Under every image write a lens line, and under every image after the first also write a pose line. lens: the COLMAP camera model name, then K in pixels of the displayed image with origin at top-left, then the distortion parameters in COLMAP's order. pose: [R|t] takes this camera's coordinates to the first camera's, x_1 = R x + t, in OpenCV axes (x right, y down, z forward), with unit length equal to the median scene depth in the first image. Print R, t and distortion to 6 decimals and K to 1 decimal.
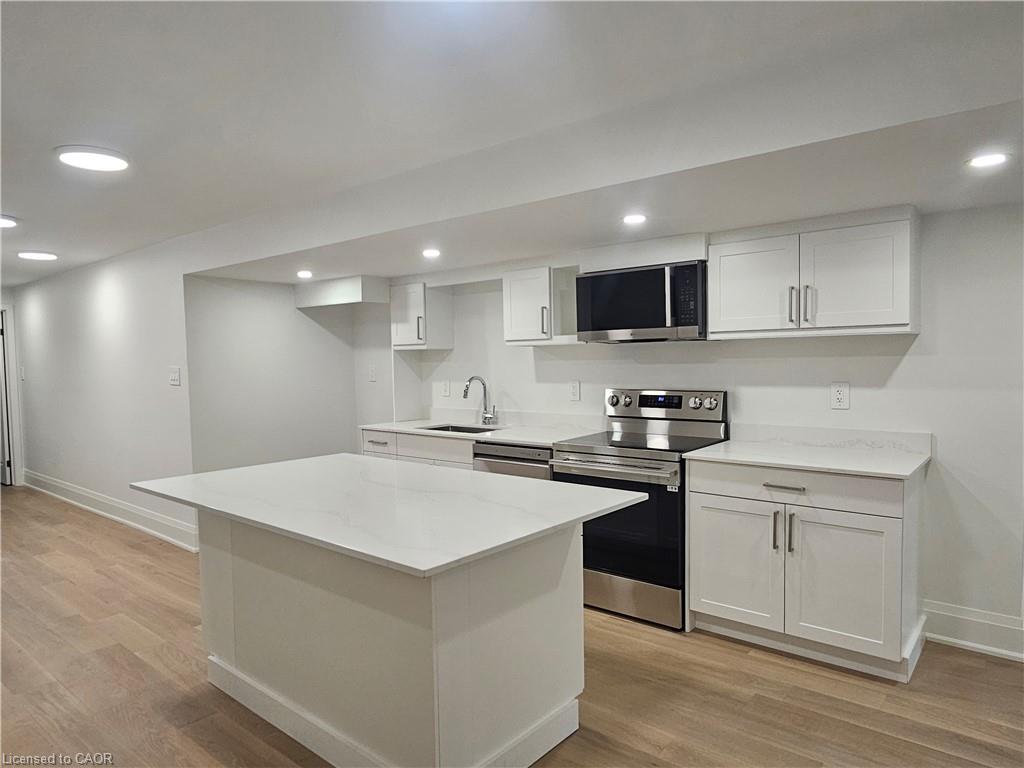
lens RADIAL K [[638.1, 0, 512.0], [0, 638.1, 384.0], [0, 0, 1]] dist [-0.002124, -0.001335]
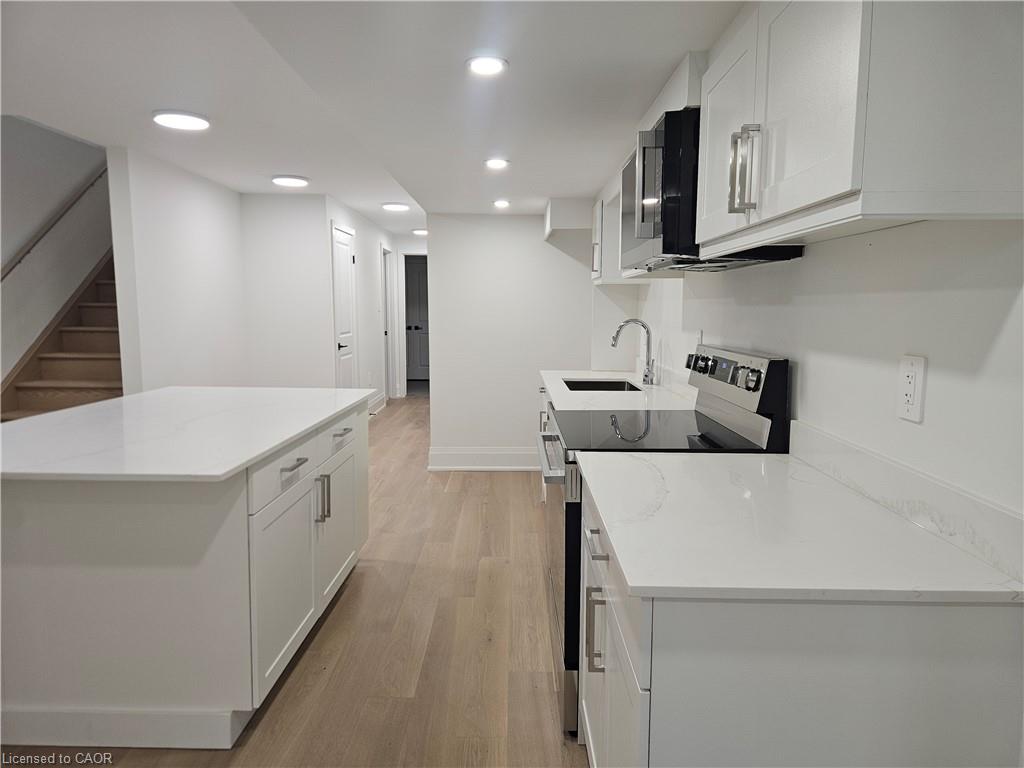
lens RADIAL K [[689.9, 0, 512.0], [0, 689.9, 384.0], [0, 0, 1]] dist [0.002361, 0.000375]
pose [[0.633483, 0.109766, -0.765931, 0.316510], [-0.049810, 0.993619, 0.101199, -0.007273], [0.772152, -0.025957, 0.634908, 0.241348]]
